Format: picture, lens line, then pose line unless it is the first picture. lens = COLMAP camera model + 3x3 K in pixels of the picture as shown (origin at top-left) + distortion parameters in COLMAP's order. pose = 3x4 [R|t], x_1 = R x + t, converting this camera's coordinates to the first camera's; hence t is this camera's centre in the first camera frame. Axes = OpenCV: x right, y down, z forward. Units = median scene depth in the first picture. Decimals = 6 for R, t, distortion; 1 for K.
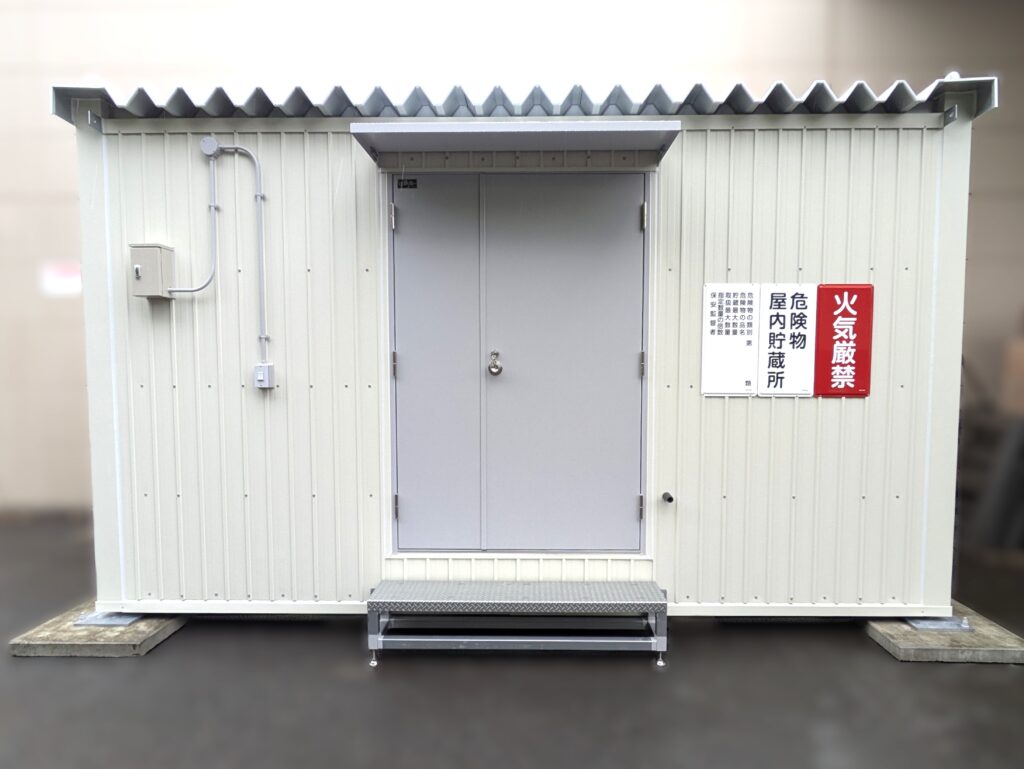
lens RADIAL K [[385.8, 0, 512.0], [0, 385.8, 362.3], [0, 0, 1]] dist [0.001208, 0.000064]
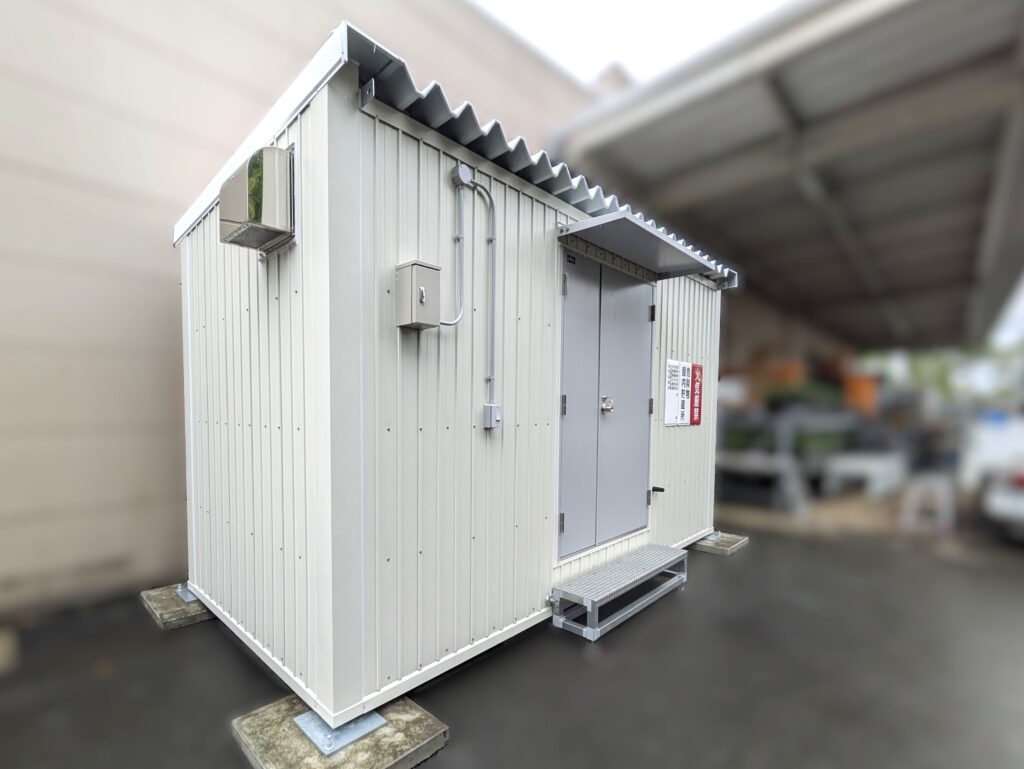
lens RADIAL K [[523.2, 0, 582.3], [0, 523.2, 396.5], [0, 0, 1]] dist [0.002796, 0.000235]
pose [[0.566179, 0.022547, 0.823974, -1.564849], [-0.017655, 0.999728, -0.015224, 0.001680], [-0.824093, -0.005928, 0.566424, 0.016682]]
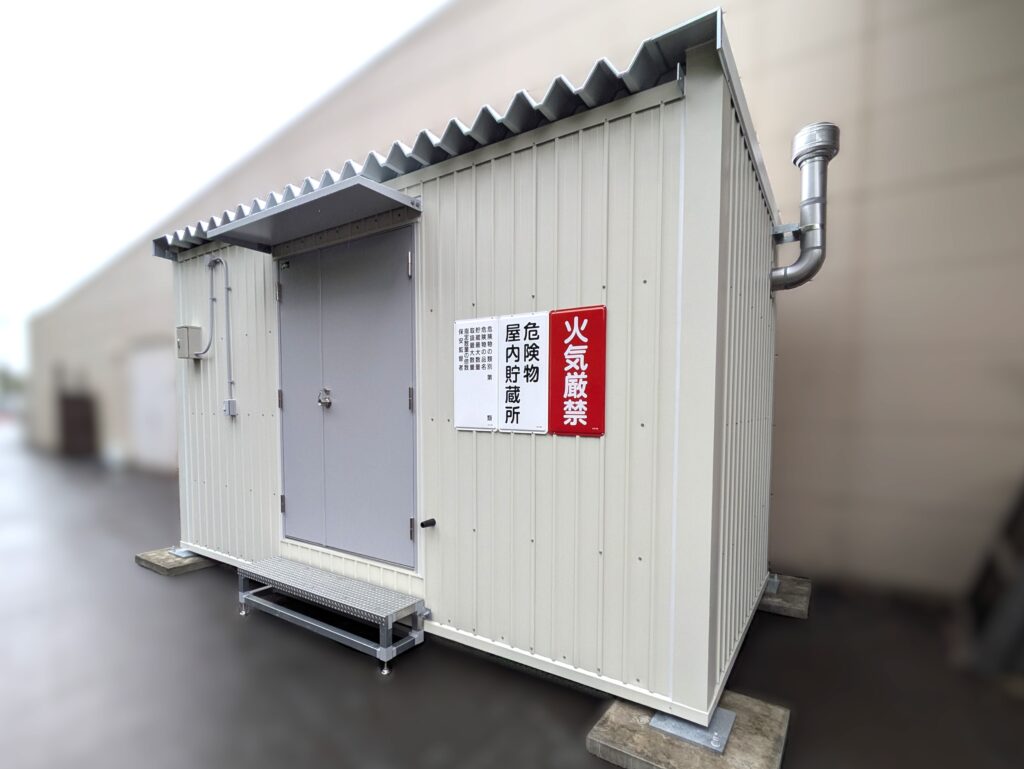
lens RADIAL K [[523.2, 0, 582.3], [0, 523.2, 396.5], [0, 0, 1]] dist [0.002796, 0.000235]
pose [[0.850138, -0.004779, -0.526538, 1.515690], [0.006776, 0.999975, 0.001865, -0.001639], [0.526516, -0.005153, 0.850150, -0.013764]]
